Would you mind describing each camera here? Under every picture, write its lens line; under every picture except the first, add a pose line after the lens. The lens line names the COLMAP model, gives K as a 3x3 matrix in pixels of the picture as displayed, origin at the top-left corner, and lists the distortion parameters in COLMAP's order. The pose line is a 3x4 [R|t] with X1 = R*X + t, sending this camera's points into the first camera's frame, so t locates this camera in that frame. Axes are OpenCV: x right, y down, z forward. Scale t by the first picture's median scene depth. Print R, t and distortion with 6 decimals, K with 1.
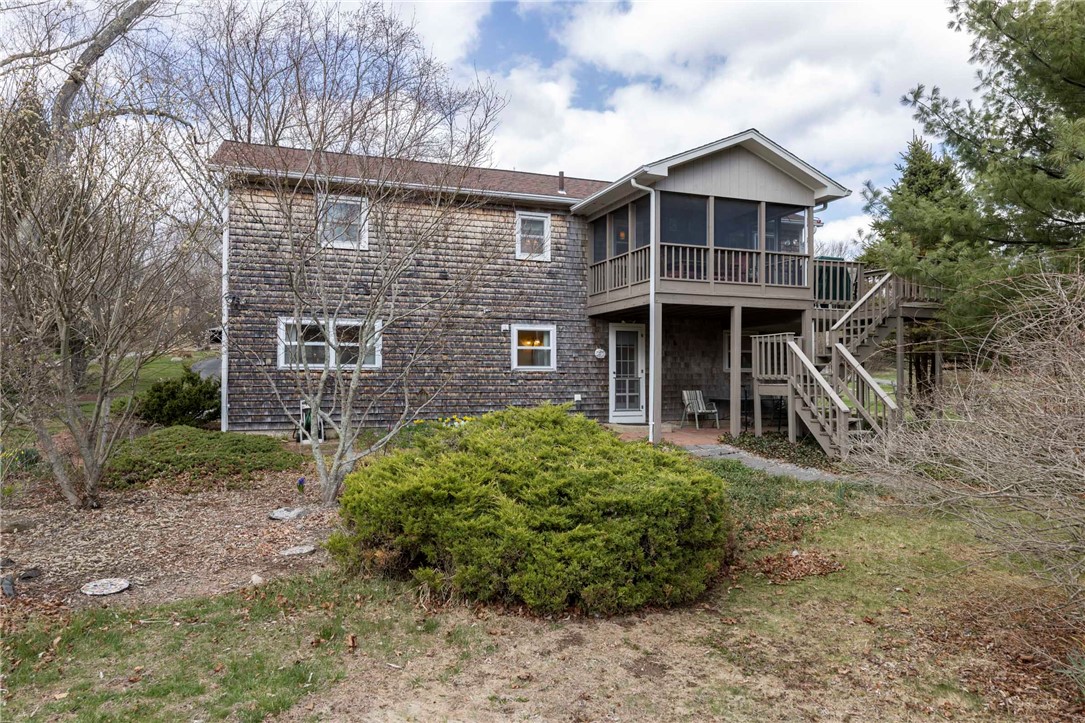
lens RADIAL K [[699.7, 0, 541.6], [0, 699.7, 364.7], [0, 0, 1]] dist [0.007243, 0.004403]
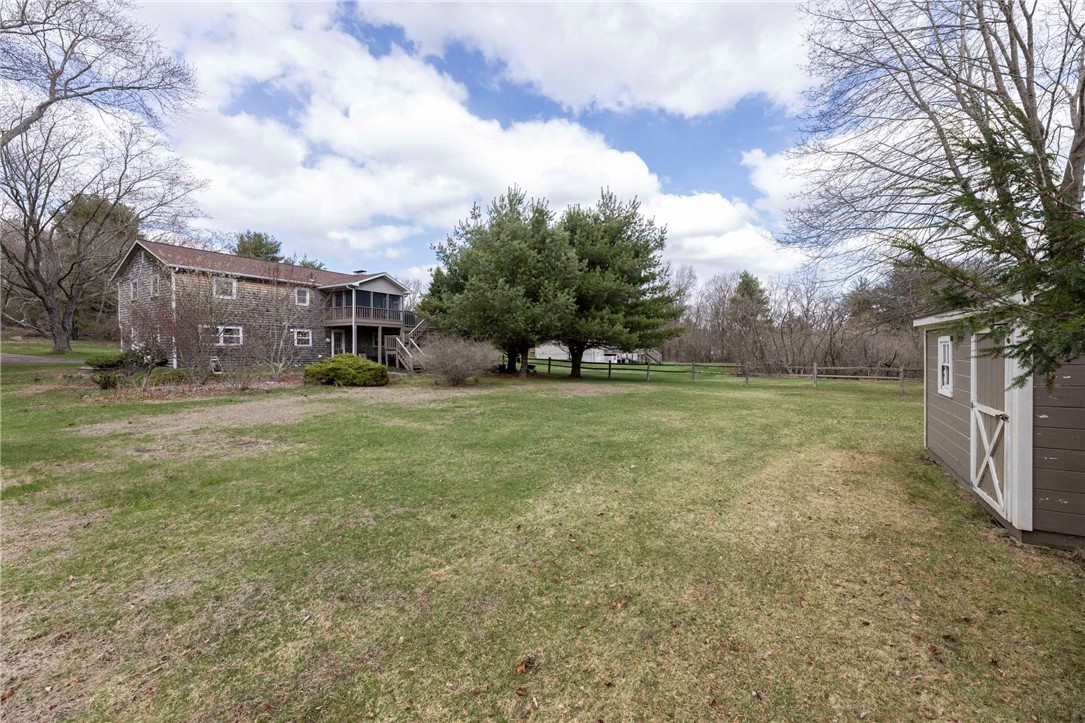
lens RADIAL K [[430.1, 0, 539.8], [0, 430.1, 357.4], [0, 0, 1]] dist [0.000799, 0.000348]
pose [[0.780514, -0.012182, 0.625019, -0.369955], [-0.007208, 0.999568, 0.028484, -0.003409], [-0.625096, -0.026737, 0.780090, -0.961801]]
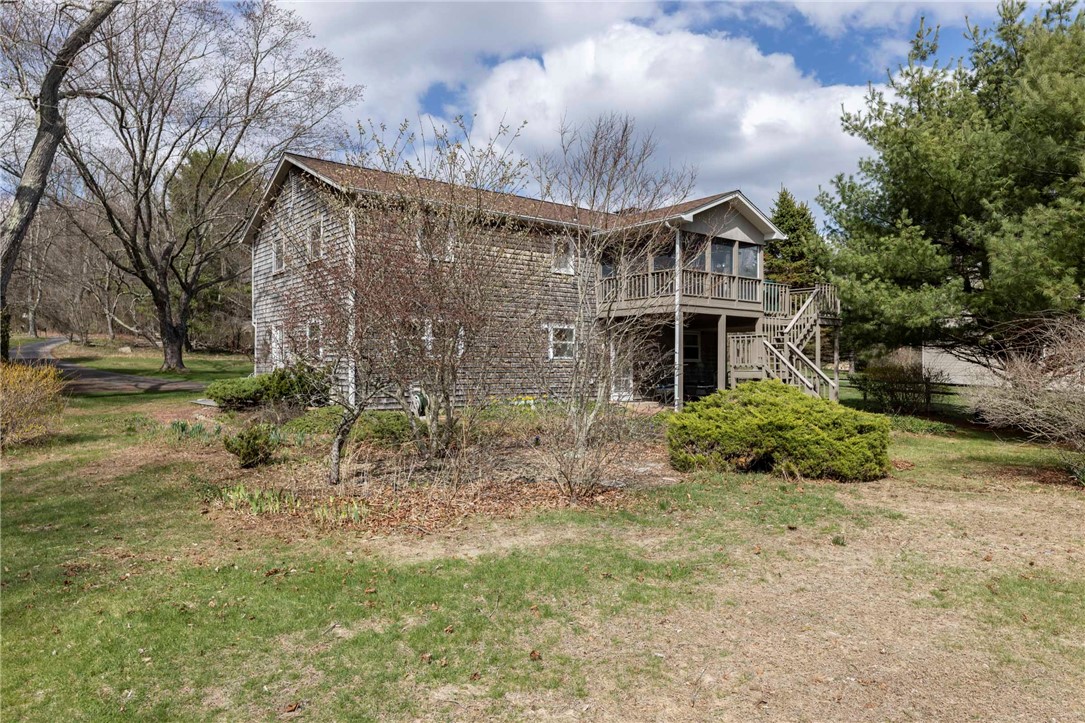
lens RADIAL K [[699.7, 0, 541.8], [0, 699.7, 365.4], [0, 0, 1]] dist [0.007243, 0.004403]
pose [[0.948827, -0.003700, 0.315775, -0.494204], [-0.000762, 0.999902, 0.014003, -0.000938], [-0.315796, -0.013527, 0.948731, -0.213983]]
